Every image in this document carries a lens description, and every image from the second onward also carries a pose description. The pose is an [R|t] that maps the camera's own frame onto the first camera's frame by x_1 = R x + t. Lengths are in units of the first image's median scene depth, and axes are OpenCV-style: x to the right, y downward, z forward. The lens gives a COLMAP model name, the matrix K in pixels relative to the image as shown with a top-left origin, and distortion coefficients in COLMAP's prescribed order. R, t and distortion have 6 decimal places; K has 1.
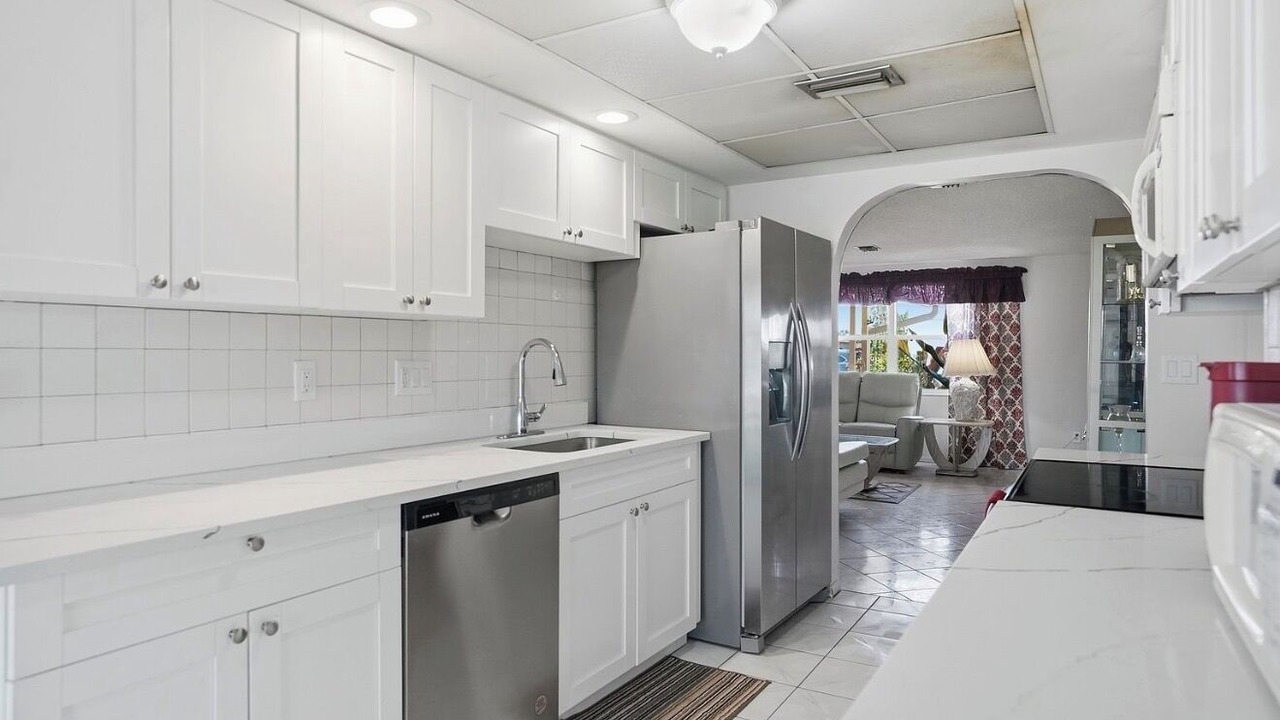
lens RADIAL K [[773.9, 0, 625.9], [0, 773.9, 349.2], [0, 0, 1]] dist [-0.037283, -0.000272]
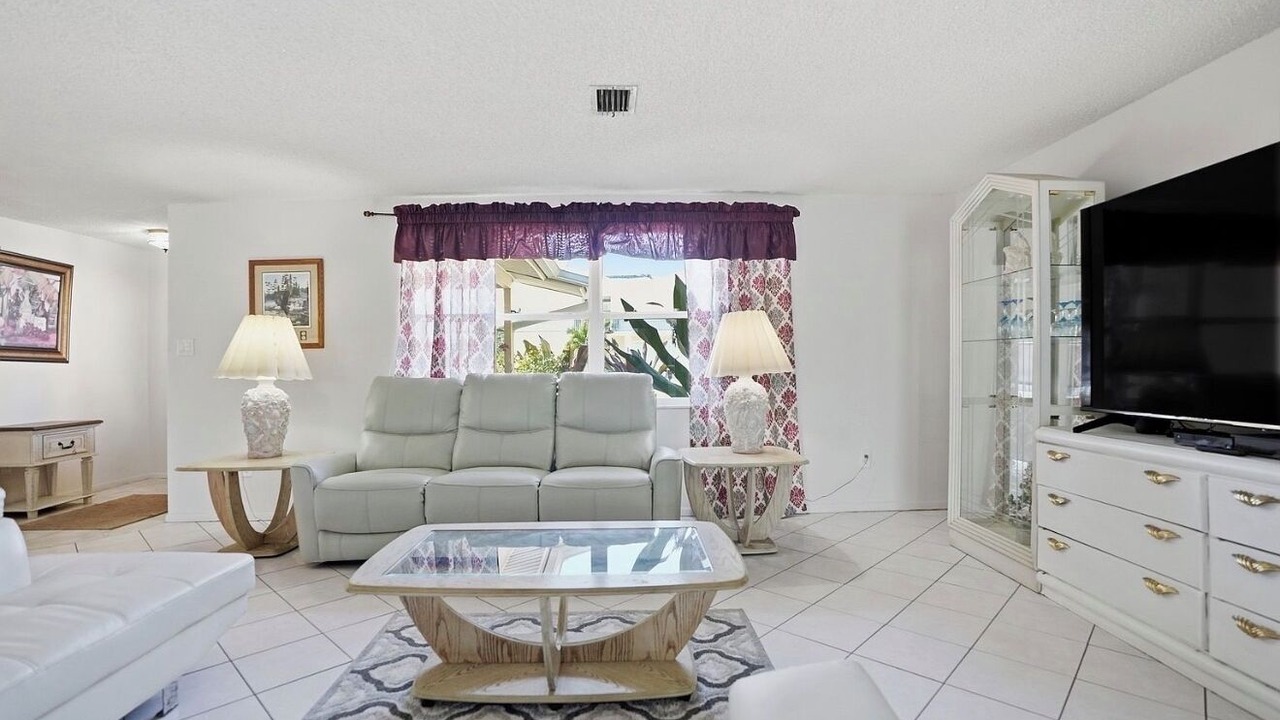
lens RADIAL K [[607.8, 0, 640.0], [0, 607.8, 360.0], [0, 0, 1]] dist [-0.068149, 0.030092]
pose [[0.834645, -0.013748, 0.550617, 0.119458], [0.013028, 0.999902, 0.005218, 0.019515], [-0.550634, 0.002818, 0.834742, 0.639050]]
